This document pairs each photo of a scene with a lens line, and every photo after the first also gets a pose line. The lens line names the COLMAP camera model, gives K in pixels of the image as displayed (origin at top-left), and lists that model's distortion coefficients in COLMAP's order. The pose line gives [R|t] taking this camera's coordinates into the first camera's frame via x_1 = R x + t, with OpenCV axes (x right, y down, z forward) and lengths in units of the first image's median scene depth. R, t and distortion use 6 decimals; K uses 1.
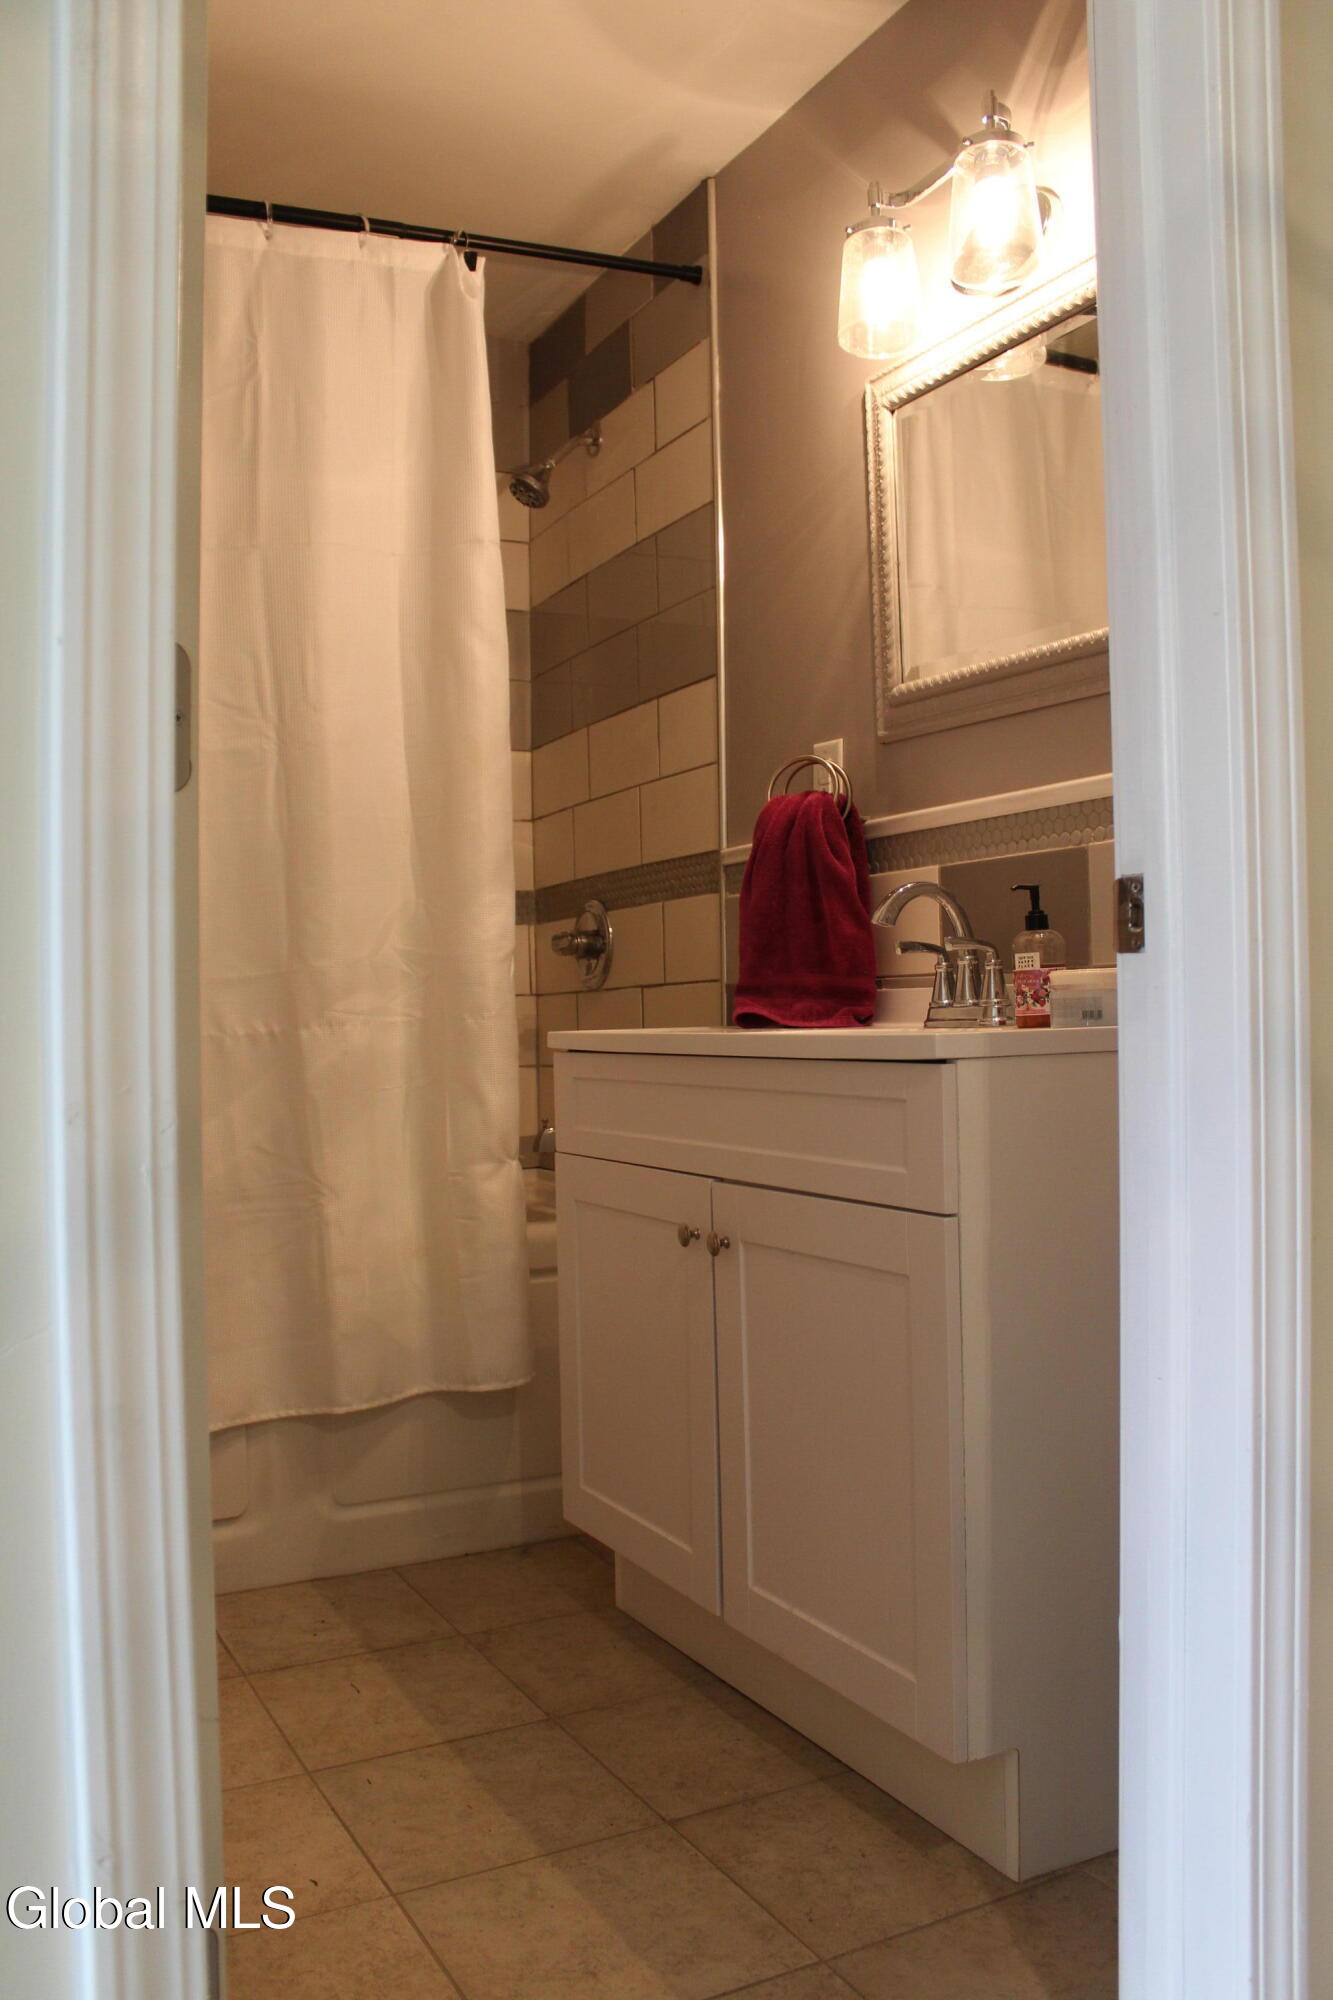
lens RADIAL K [[1675.3, 0, 673.2], [0, 1675.3, 989.5], [0, 0, 1]] dist [-0.159913, 0.137521]
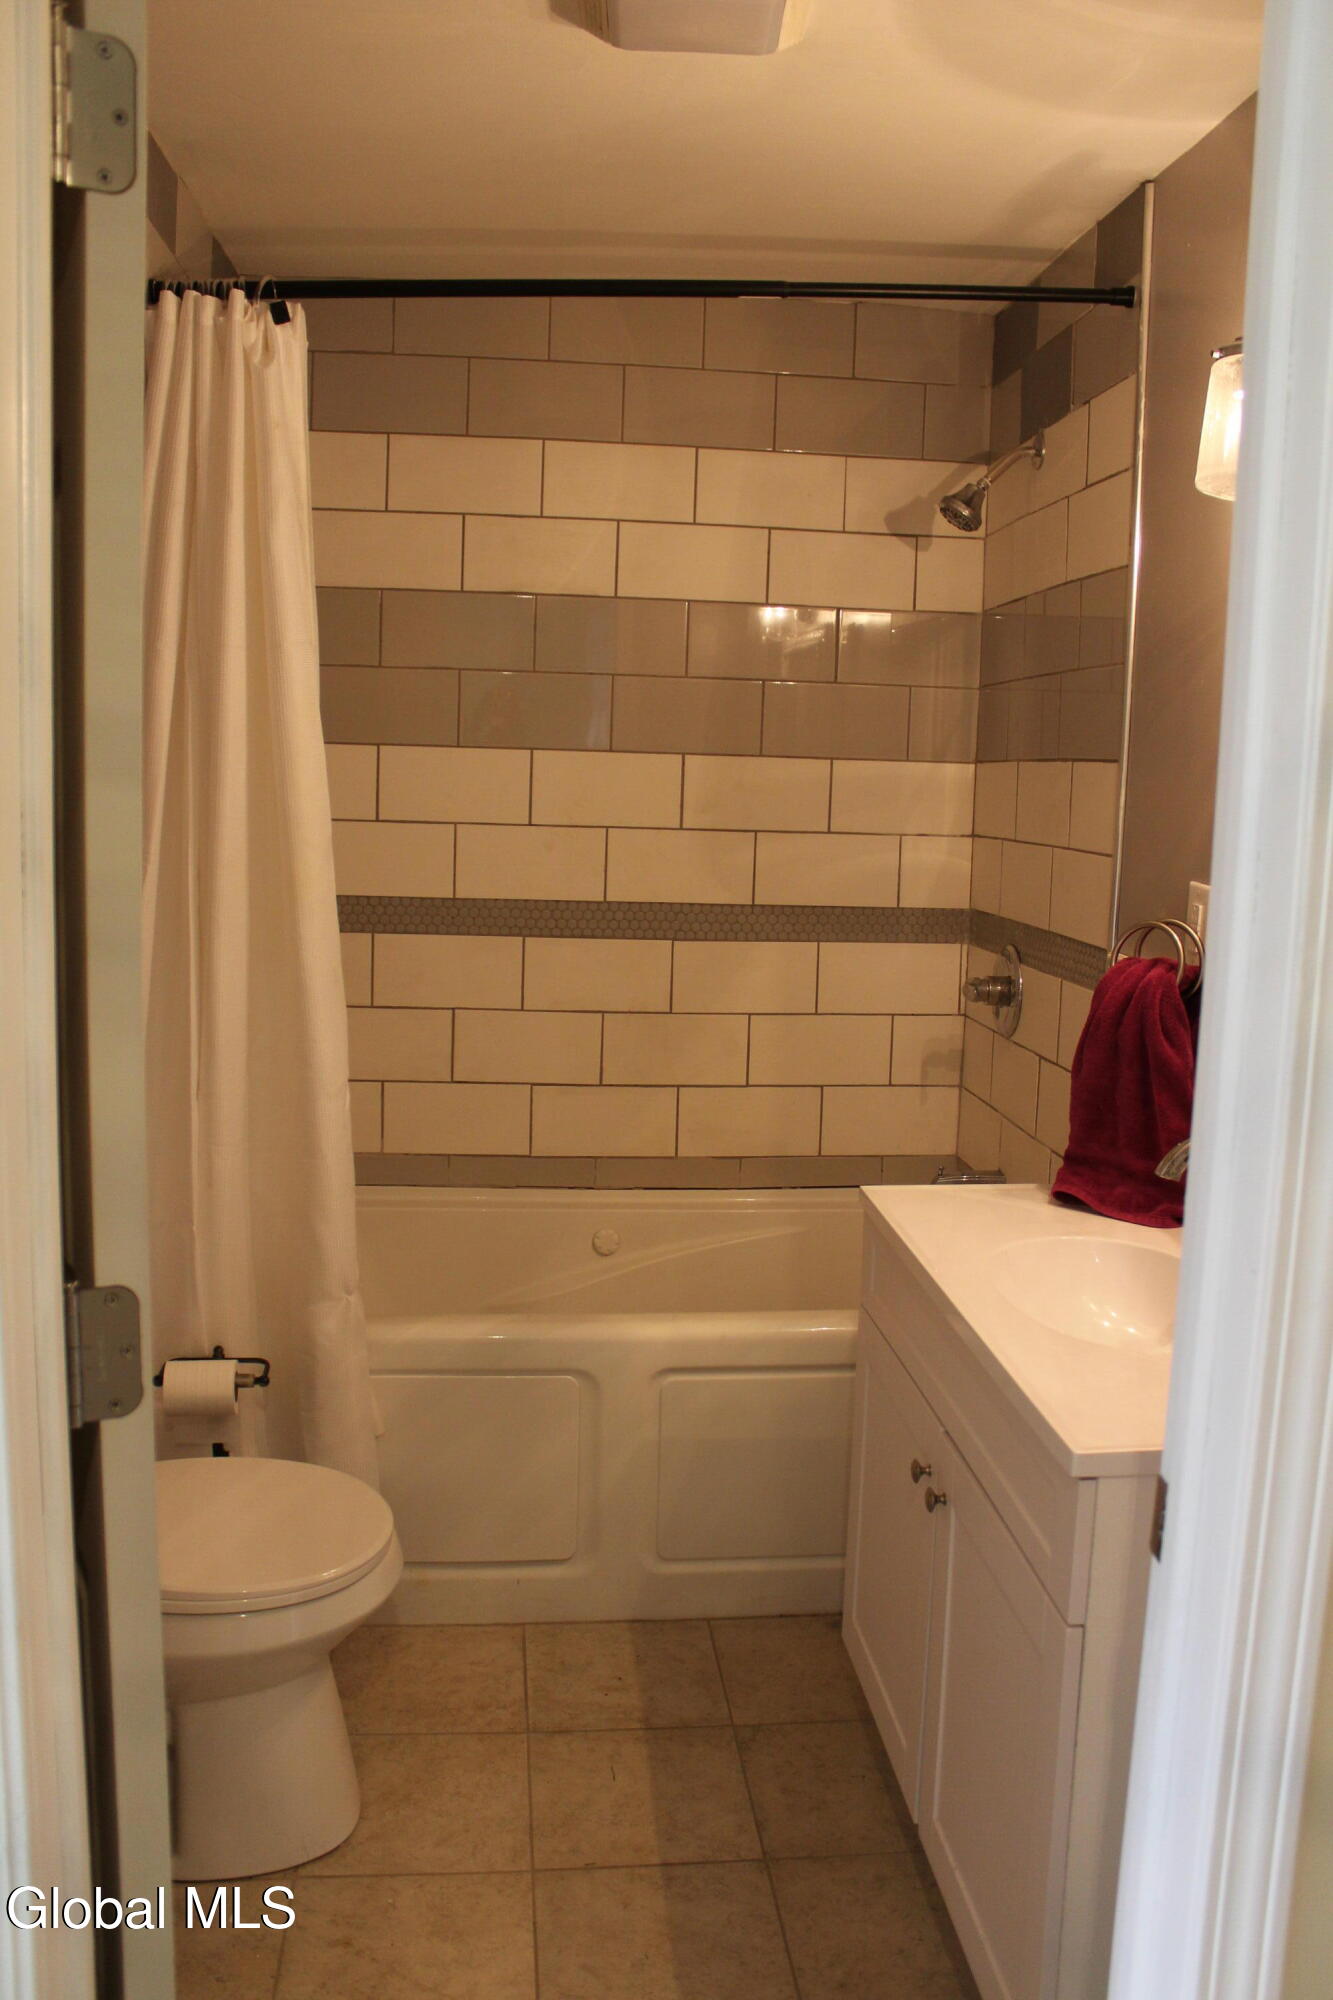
lens RADIAL K [[1675.3, 0, 673.2], [0, 1675.3, 990.6], [0, 0, 1]] dist [-0.159913, 0.137521]
pose [[0.926748, 0.096312, -0.363129, 0.143206], [-0.039254, 0.986114, 0.161364, -0.204599], [0.373628, -0.135289, 0.917660, 0.055894]]
